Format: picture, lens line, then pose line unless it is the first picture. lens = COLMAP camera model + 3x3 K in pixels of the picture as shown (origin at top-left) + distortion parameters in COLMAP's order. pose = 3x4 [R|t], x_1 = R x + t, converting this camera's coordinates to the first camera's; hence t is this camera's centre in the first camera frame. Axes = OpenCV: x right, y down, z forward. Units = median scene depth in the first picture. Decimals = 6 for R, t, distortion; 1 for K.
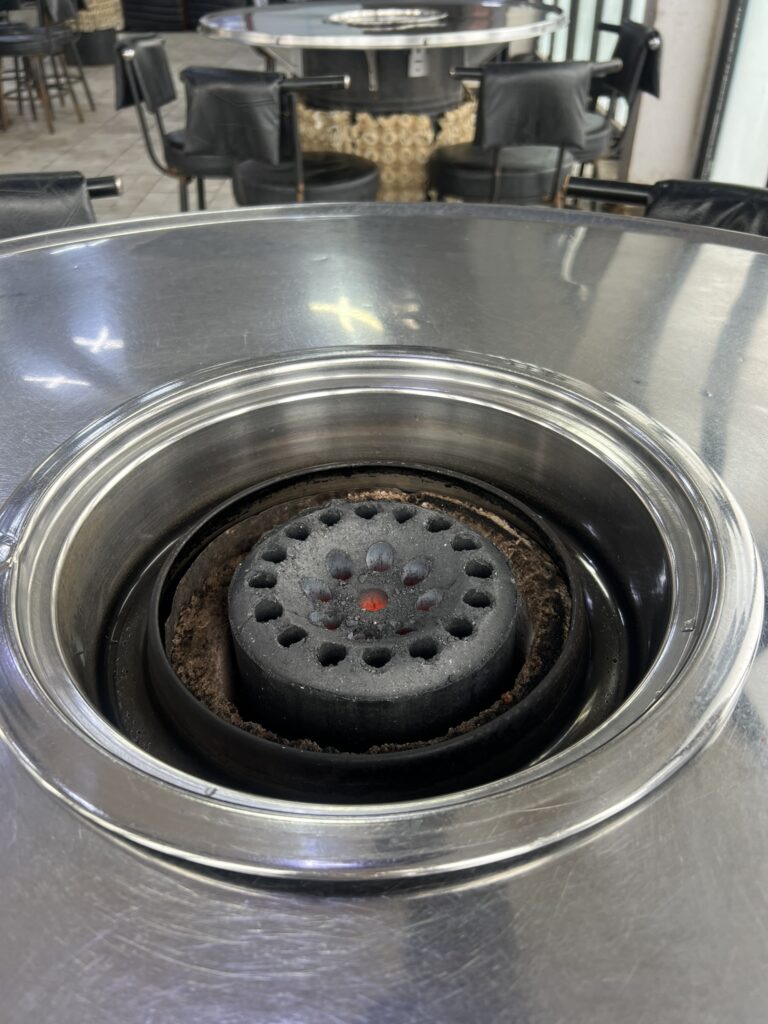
lens RADIAL K [[769.7, 0, 384.0], [0, 769.7, 512.0], [0, 0, 1]] dist [0.008913, -0.008860]
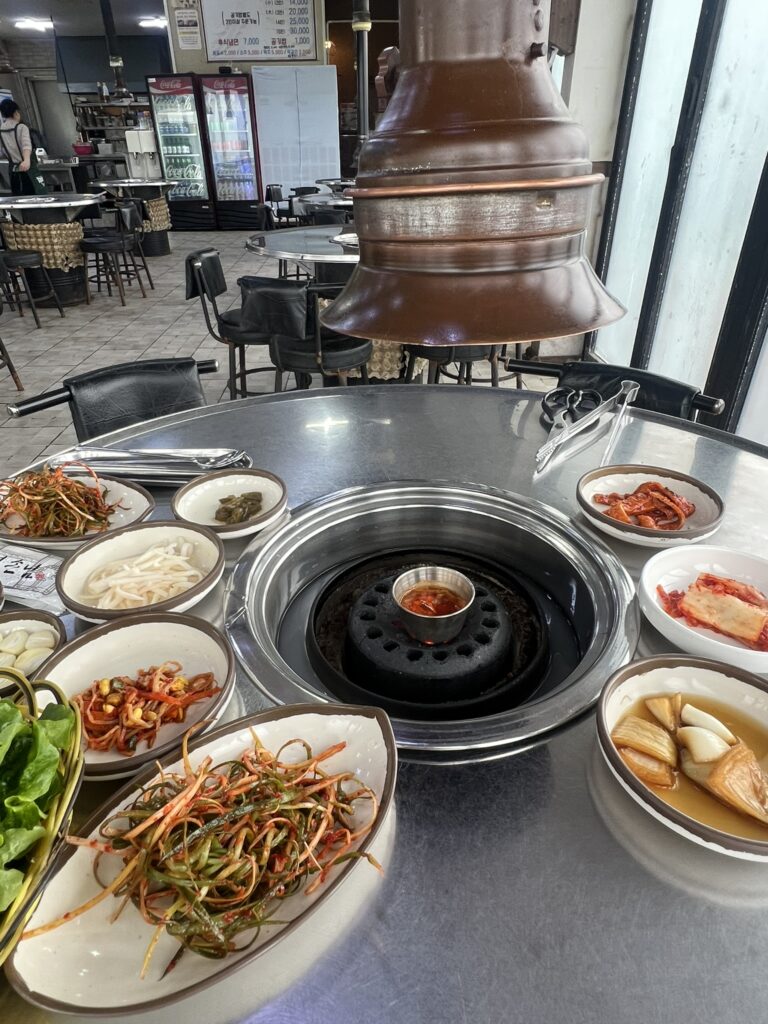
lens RADIAL K [[598.2, 0, 384.0], [0, 598.2, 512.0], [0, 0, 1]] dist [-0.001100, 0.000027]
pose [[0.998999, -0.016959, 0.041391, -0.100882], [0.021345, 0.993928, -0.107945, -0.000593], [-0.039309, 0.108720, 0.993295, -0.236579]]
